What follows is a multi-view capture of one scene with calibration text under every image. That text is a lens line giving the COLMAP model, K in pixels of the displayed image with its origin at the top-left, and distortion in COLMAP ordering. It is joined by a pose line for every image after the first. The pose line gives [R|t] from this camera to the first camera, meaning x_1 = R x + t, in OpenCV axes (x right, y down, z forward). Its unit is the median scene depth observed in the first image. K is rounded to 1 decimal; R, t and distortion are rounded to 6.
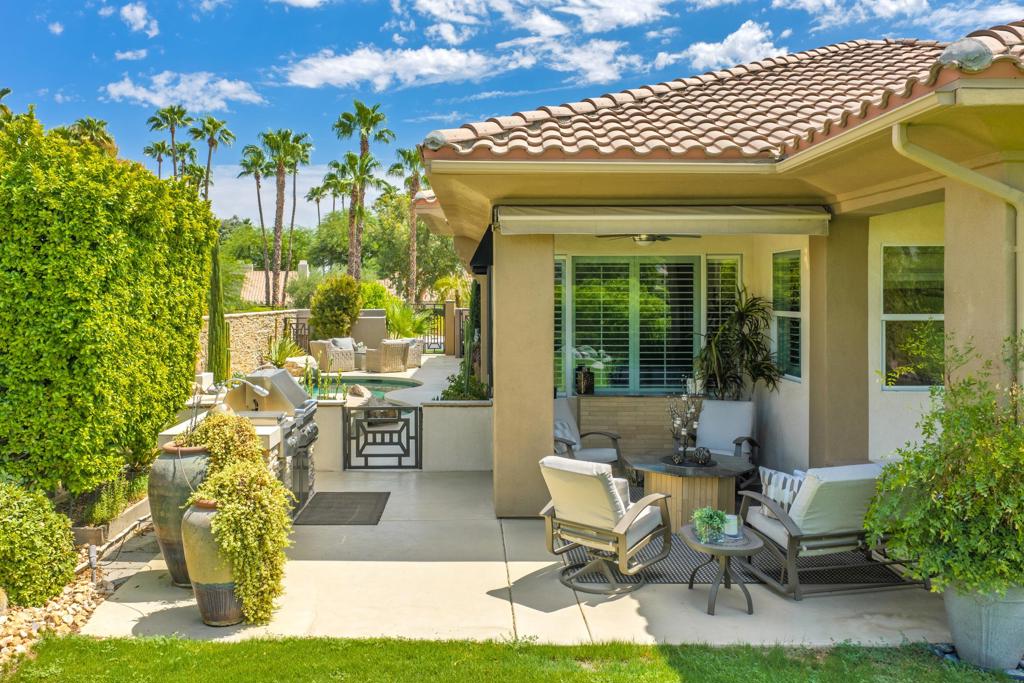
lens RADIAL K [[848.3, 0, 512.0], [0, 848.3, 341.5], [0, 0, 1]] dist [0.007849, -0.004242]
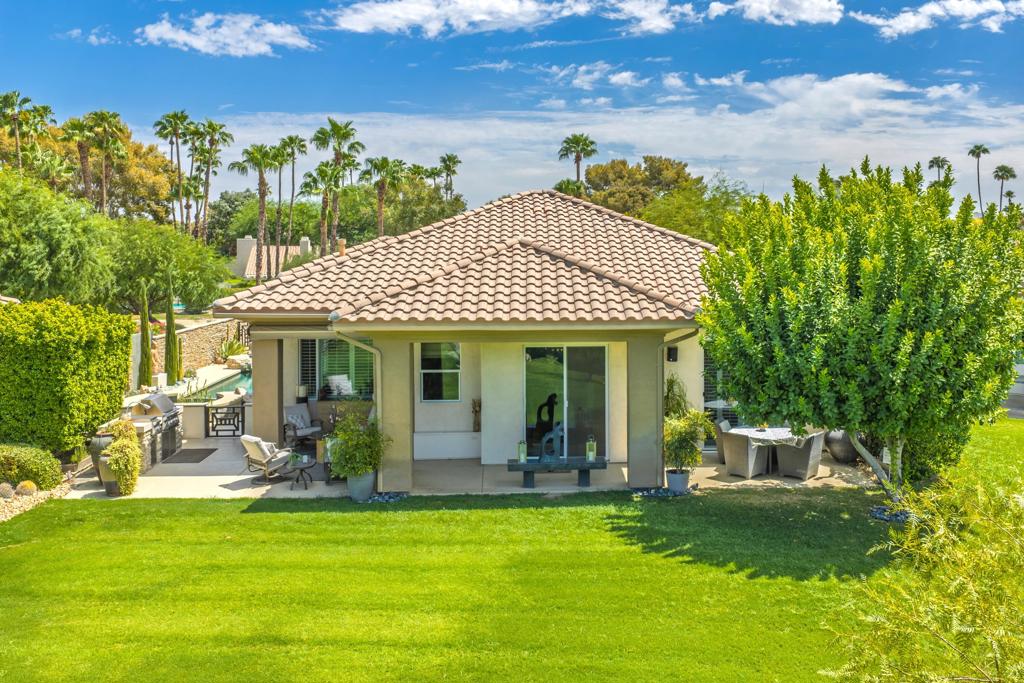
lens RADIAL K [[835.4, 0, 593.0], [0, 835.4, 296.5], [0, 0, 1]] dist [0.002152, 0.000371]
pose [[0.998141, -0.004395, 0.060782, 0.793888], [0.004265, 0.999988, 0.002263, -0.244993], [-0.060791, -0.001999, 0.998149, -1.376573]]
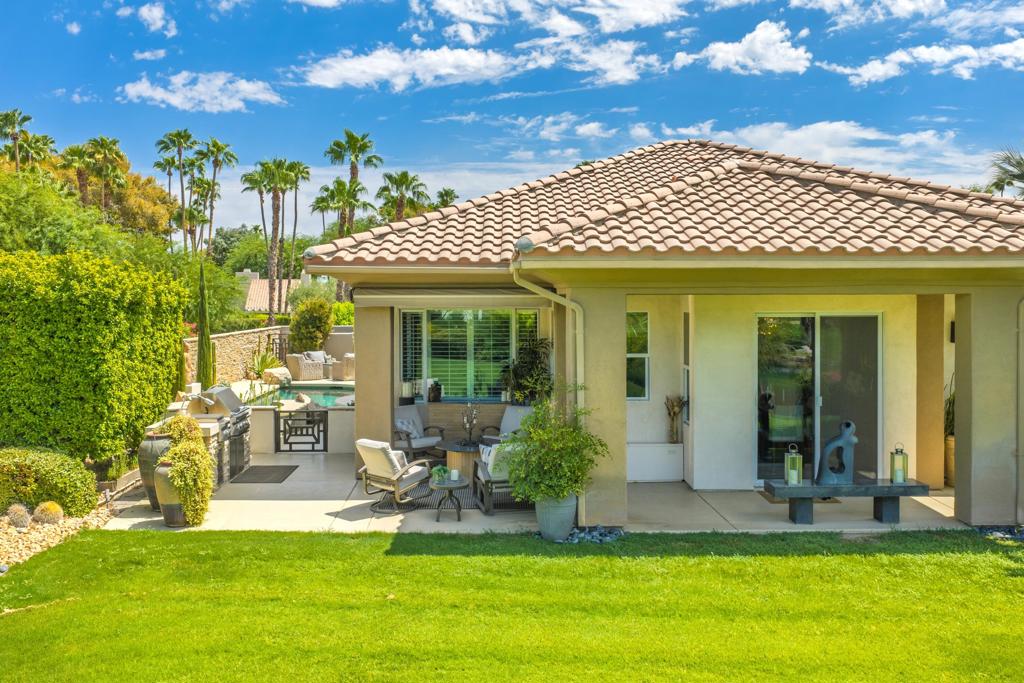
lens RADIAL K [[836.8, 0, 528.1], [0, 836.8, 347.7], [0, 0, 1]] dist [0.009635, -0.007920]
pose [[0.999971, -0.002201, 0.007267, 0.310414], [0.002152, 0.999975, 0.006718, -0.056211], [-0.007281, -0.006703, 0.999951, -0.628287]]
